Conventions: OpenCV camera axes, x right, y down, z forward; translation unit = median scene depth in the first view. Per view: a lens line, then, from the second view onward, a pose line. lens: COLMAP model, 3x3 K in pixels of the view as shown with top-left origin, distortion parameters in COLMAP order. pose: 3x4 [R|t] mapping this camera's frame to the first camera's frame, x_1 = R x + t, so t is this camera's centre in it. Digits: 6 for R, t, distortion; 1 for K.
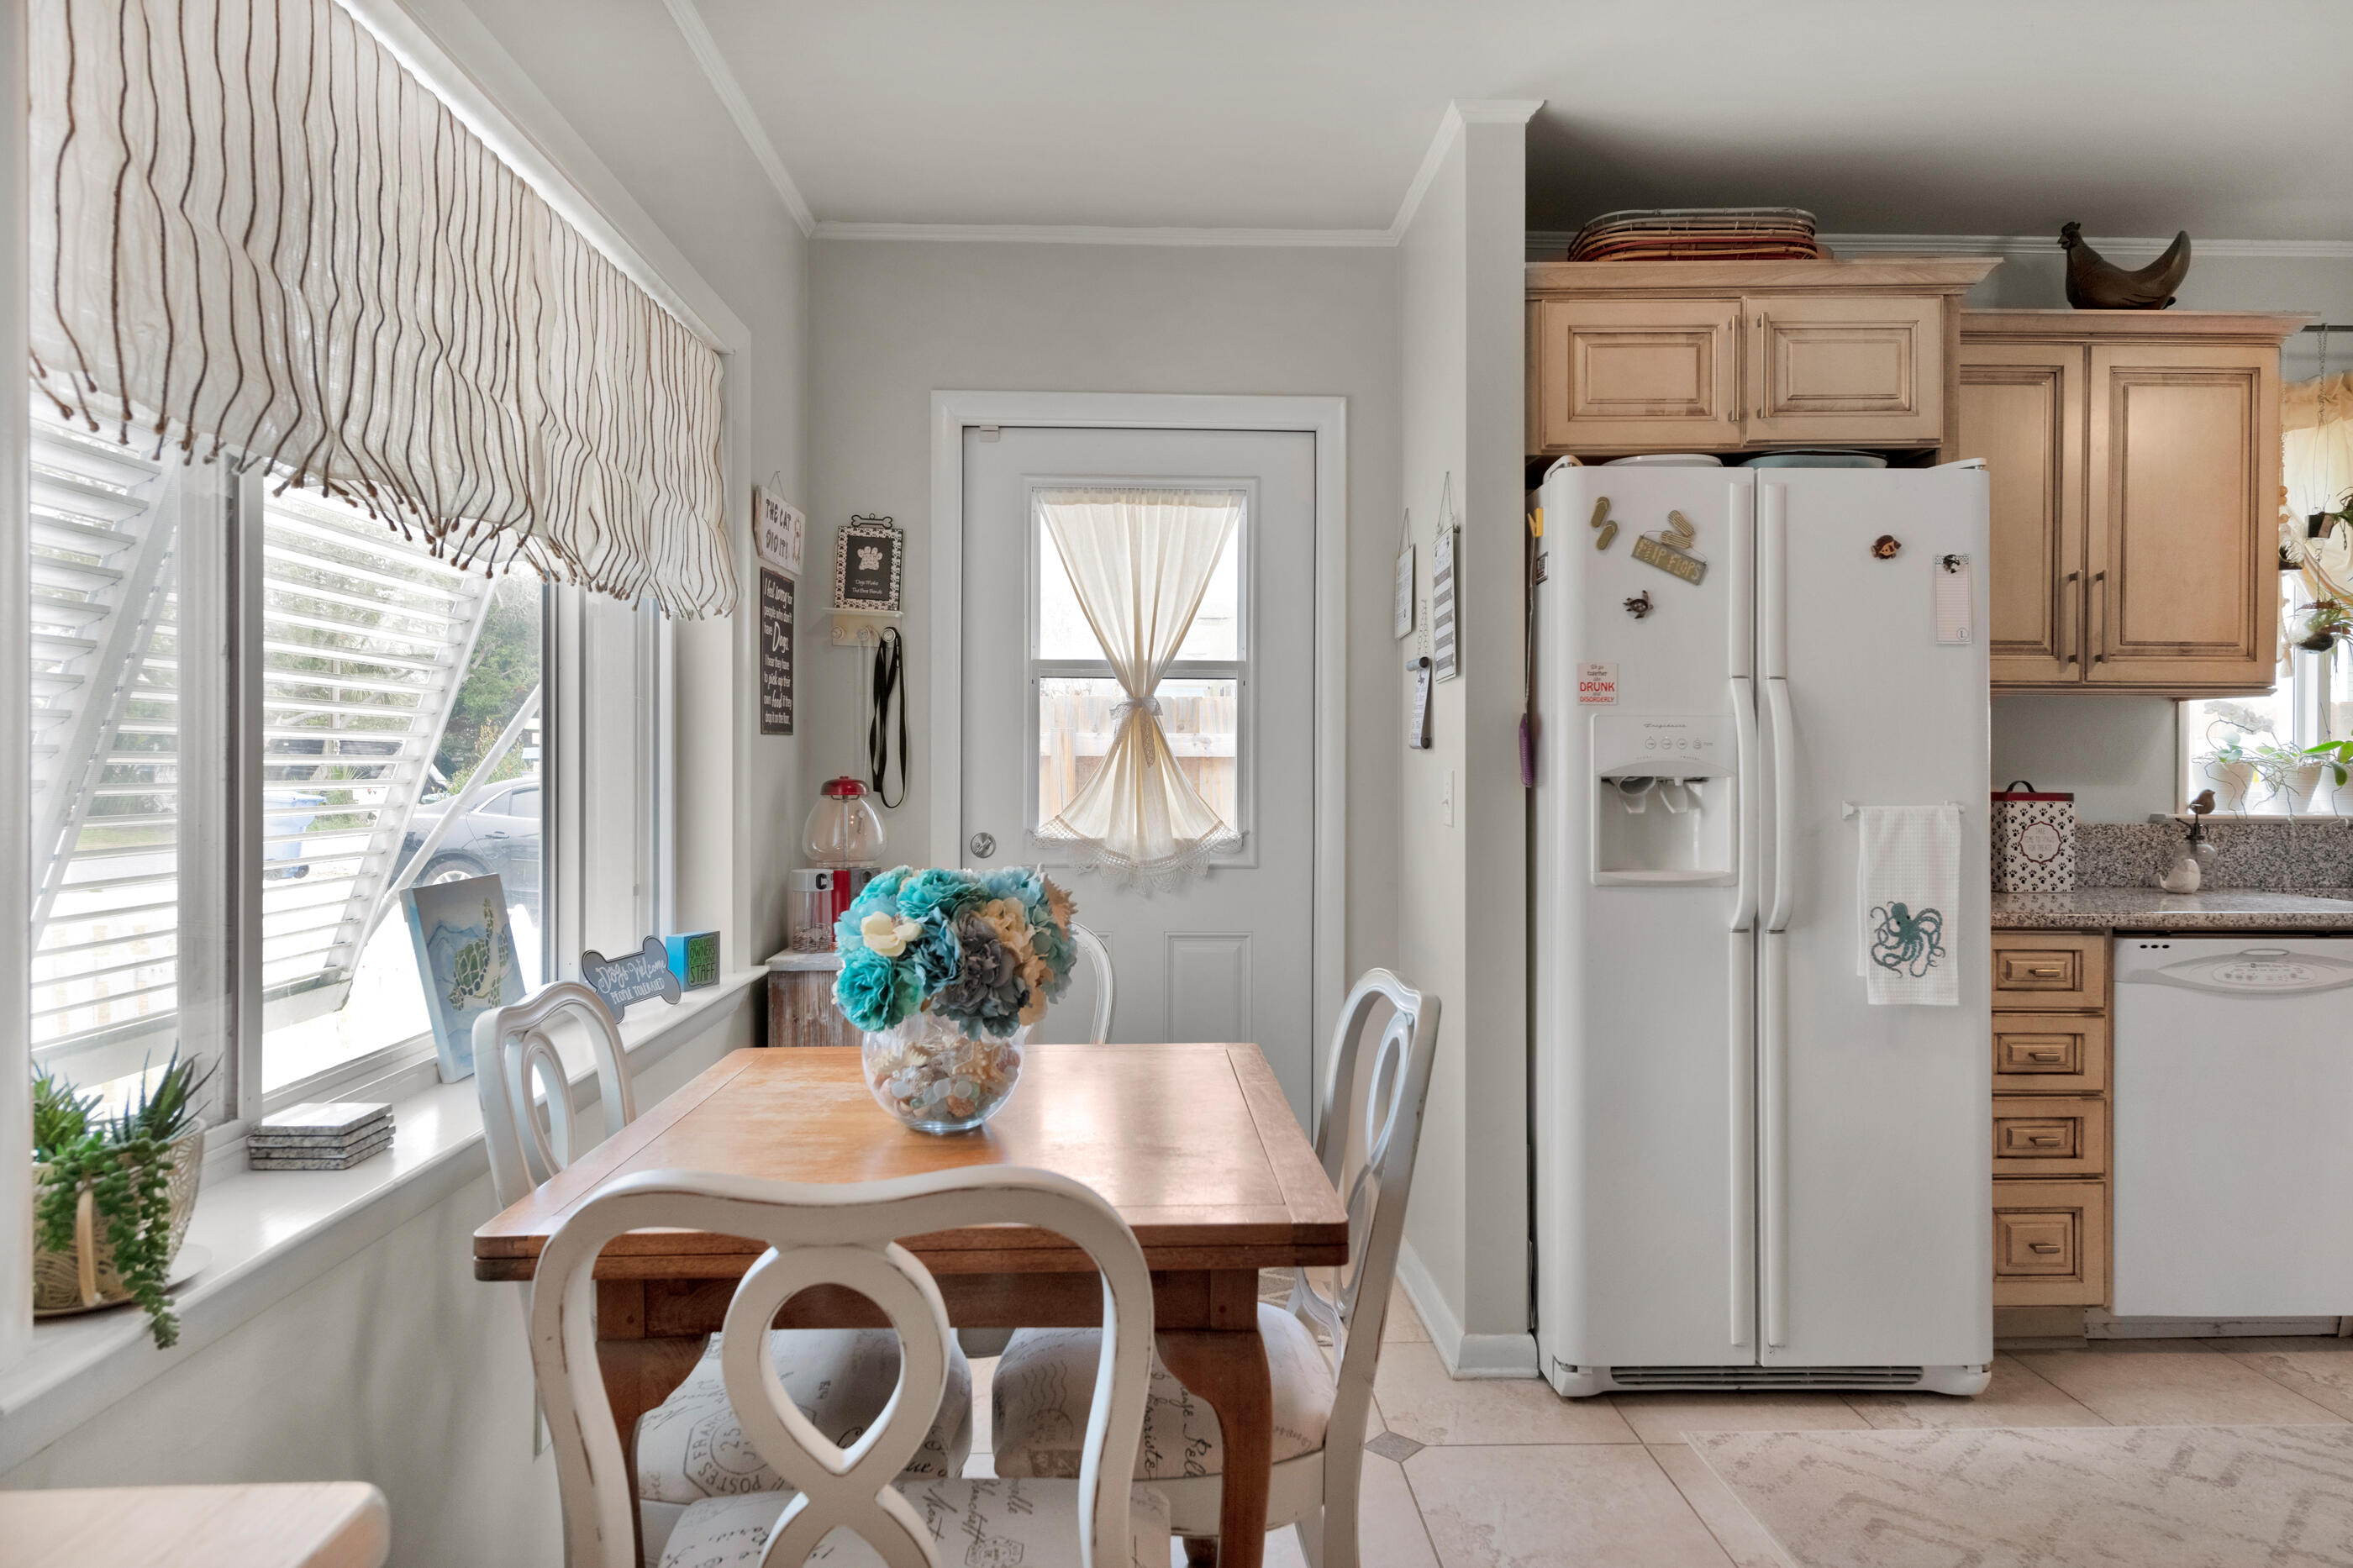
lens RADIAL K [[1241.2, 0, 1285.7], [0, 1241.2, 762.9], [0, 0, 1]] dist [0.017365, -0.000488]
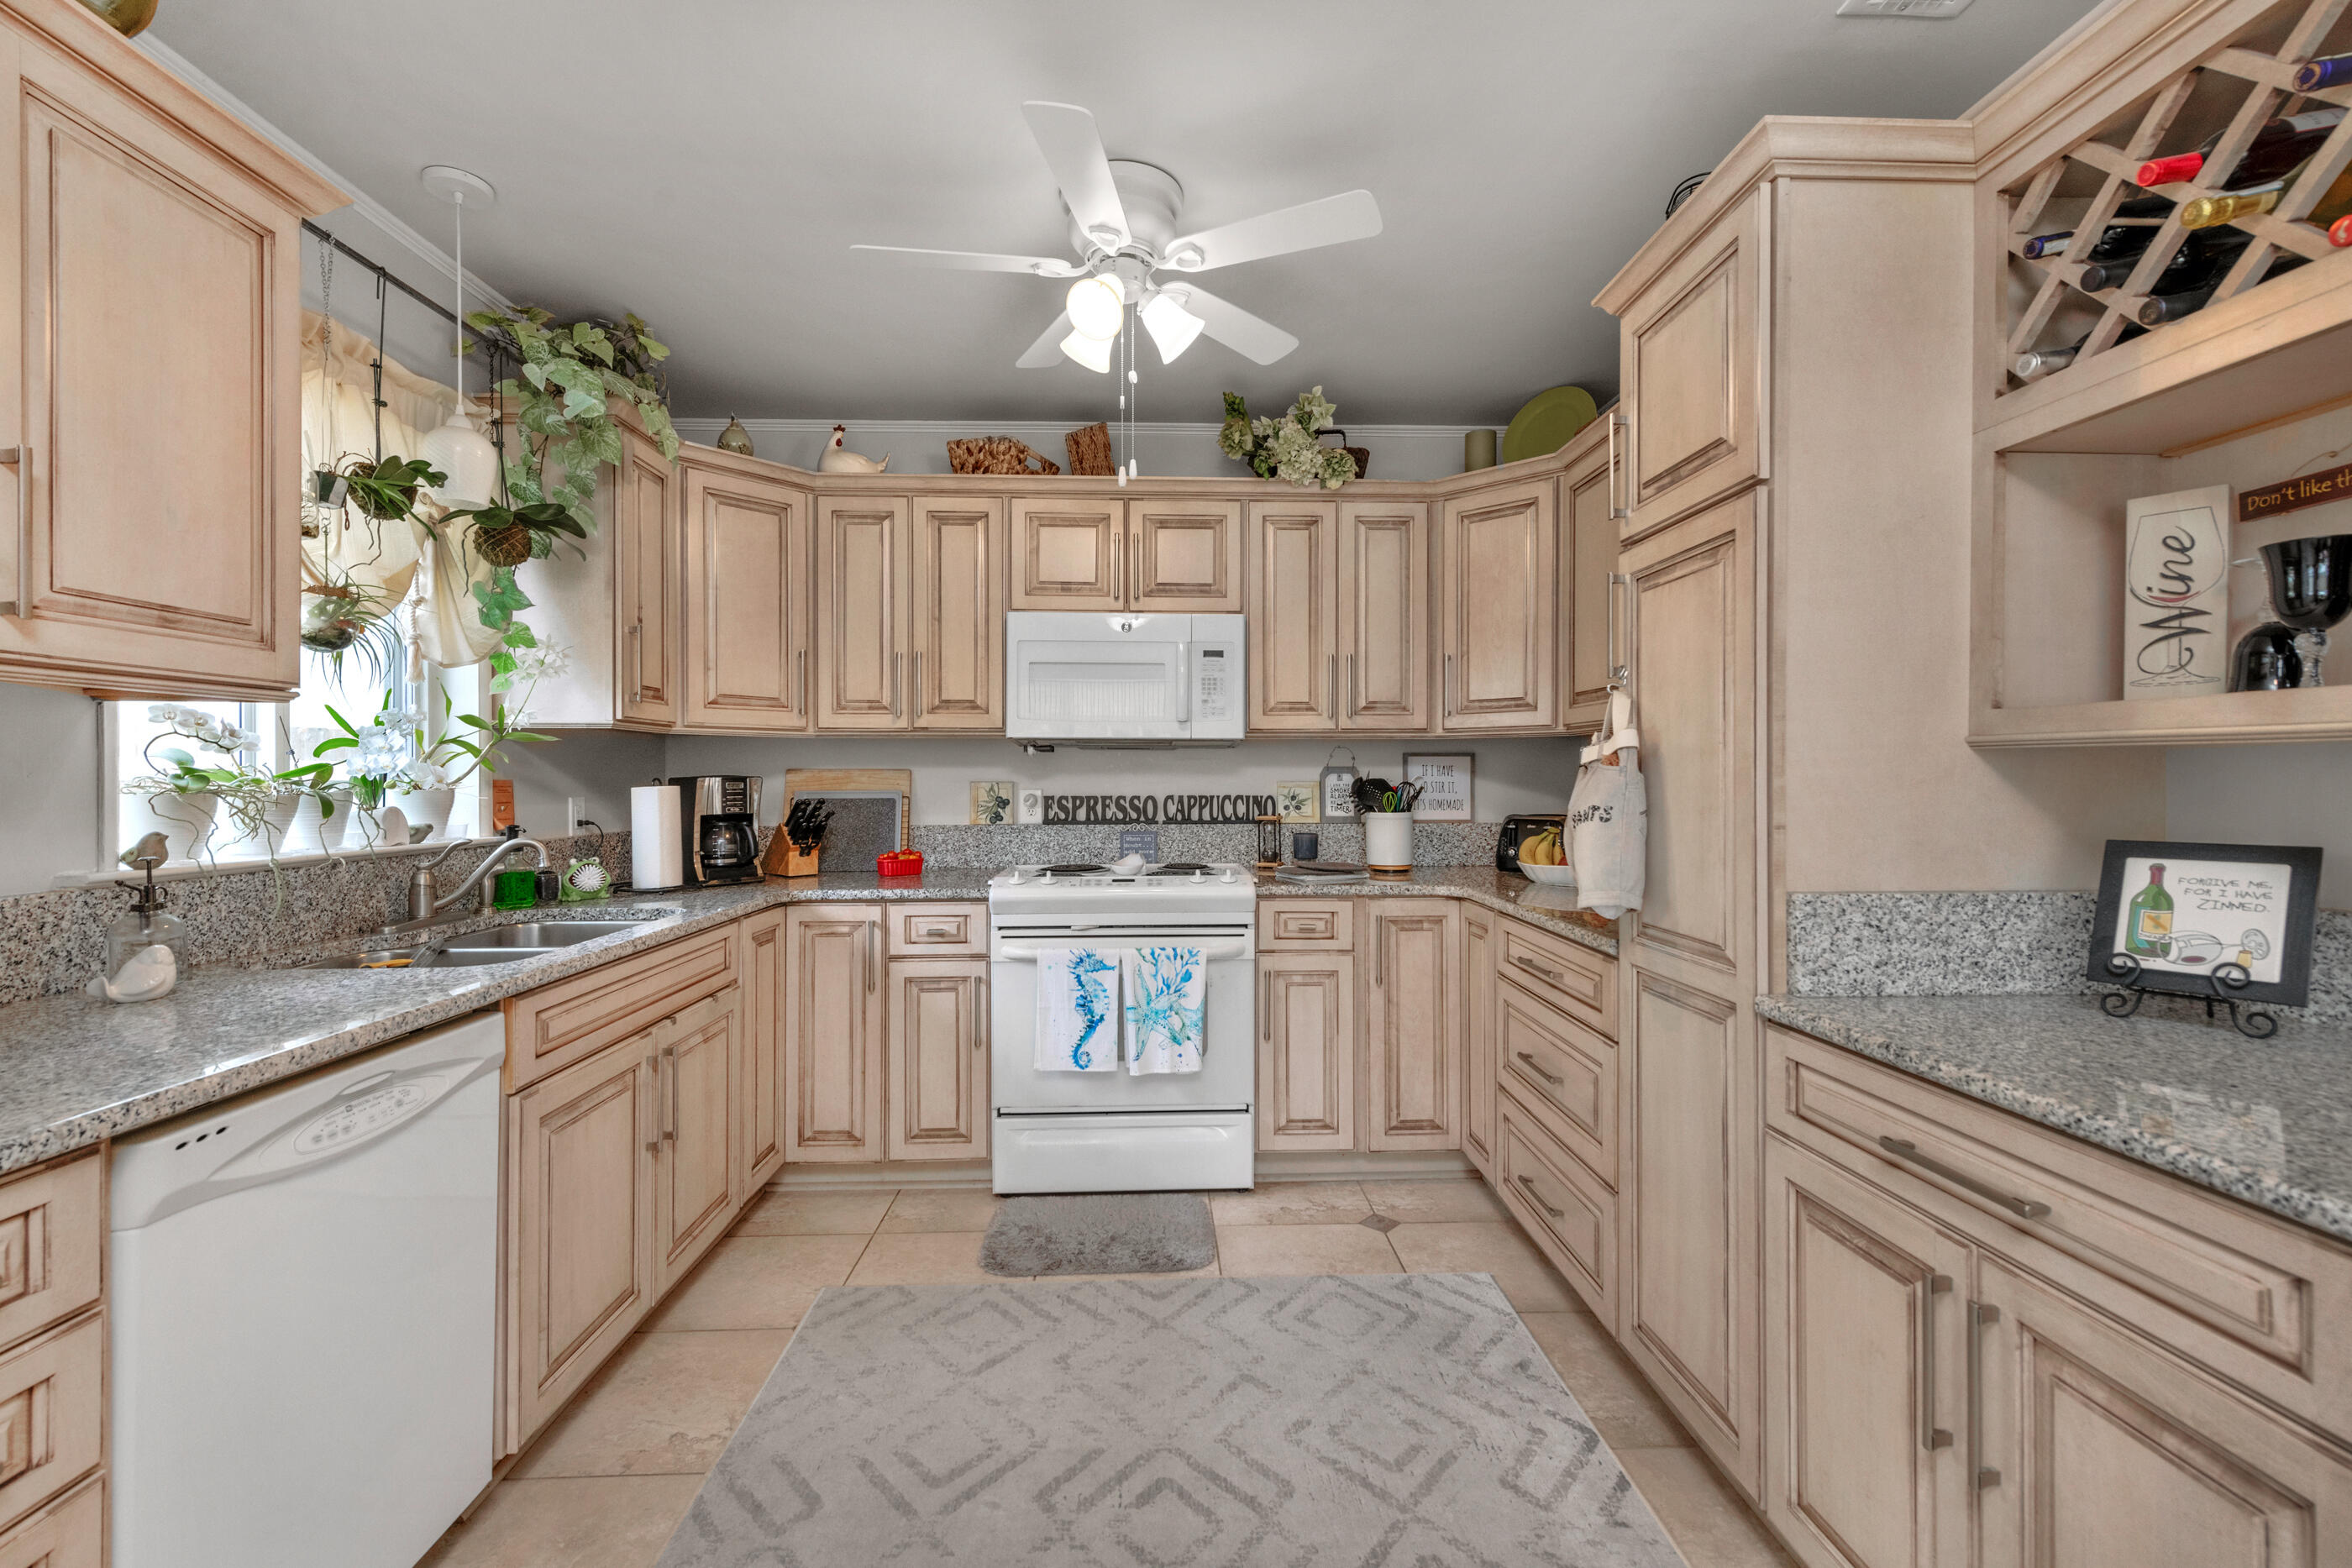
lens RADIAL K [[953.1, 0, 1147.3], [0, 953.1, 781.0], [0, 0, 1]] dist [0.018690, -0.006875]
pose [[0.014626, -0.008699, 0.999855, 0.273626], [0.001303, 0.999961, 0.008681, -0.014108], [-0.999892, 0.001176, 0.014636, 0.568952]]
